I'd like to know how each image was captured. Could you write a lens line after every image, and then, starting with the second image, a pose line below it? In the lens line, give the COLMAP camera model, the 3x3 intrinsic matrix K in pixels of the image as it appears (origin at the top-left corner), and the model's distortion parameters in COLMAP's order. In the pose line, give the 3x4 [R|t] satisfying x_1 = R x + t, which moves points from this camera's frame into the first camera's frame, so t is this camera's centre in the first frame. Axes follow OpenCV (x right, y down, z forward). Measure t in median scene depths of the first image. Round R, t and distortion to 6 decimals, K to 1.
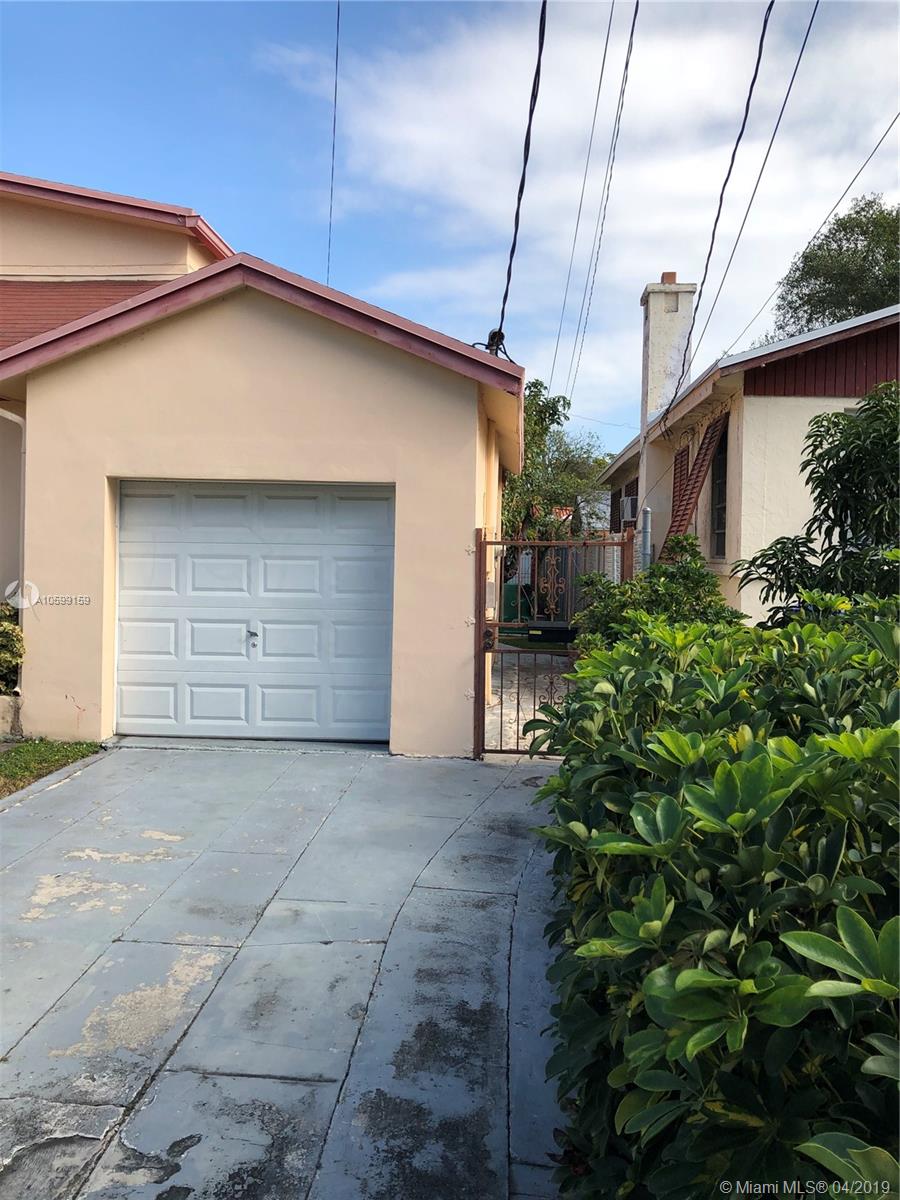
lens RADIAL K [[986.7, 0, 451.8], [0, 986.7, 601.1], [0, 0, 1]] dist [0.020073, 0.002148]
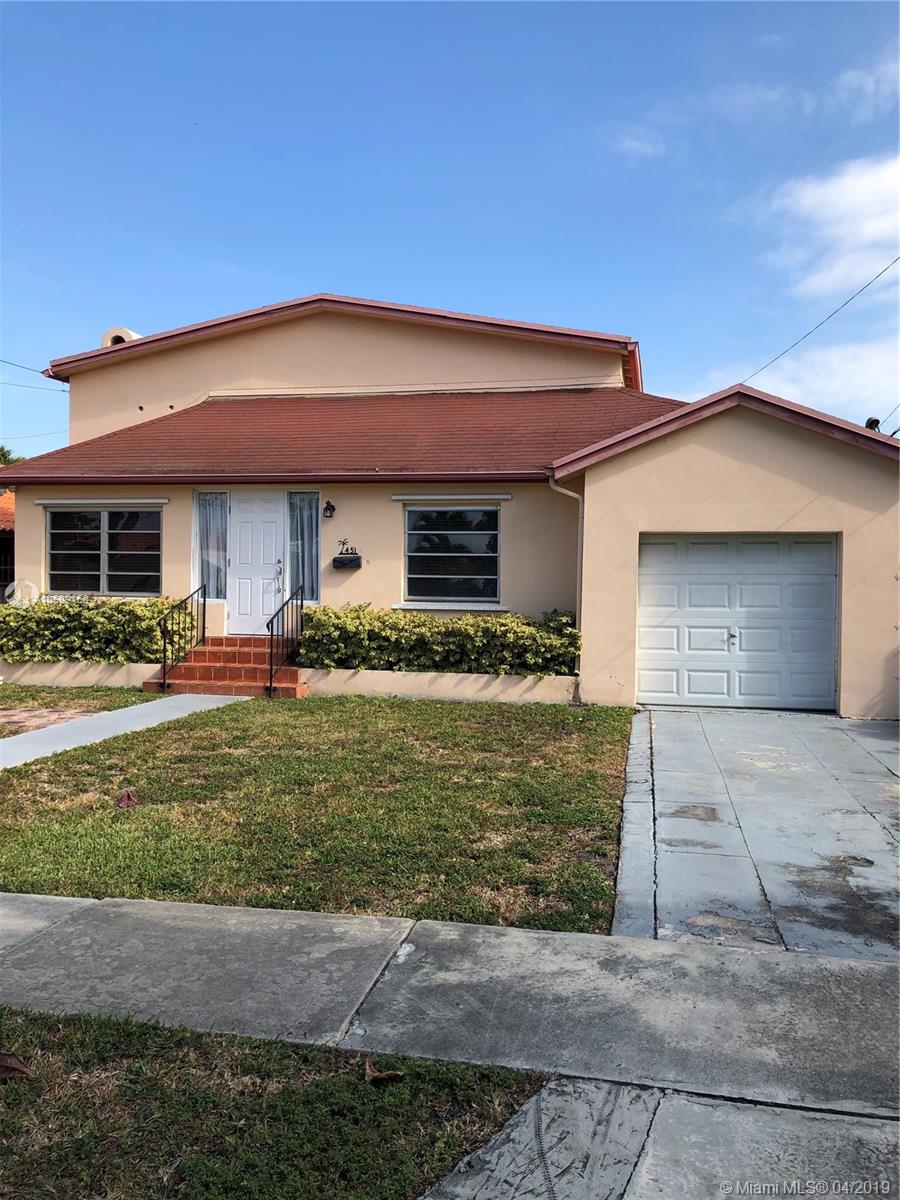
lens RADIAL K [[986.7, 0, 447.4], [0, 986.7, 595.0], [0, 0, 1]] dist [0.020073, 0.002148]
pose [[0.984097, -0.007750, -0.177462, -0.358399], [0.000352, 0.999131, -0.041677, 0.033695], [0.177631, 0.040952, 0.983245, -0.527753]]
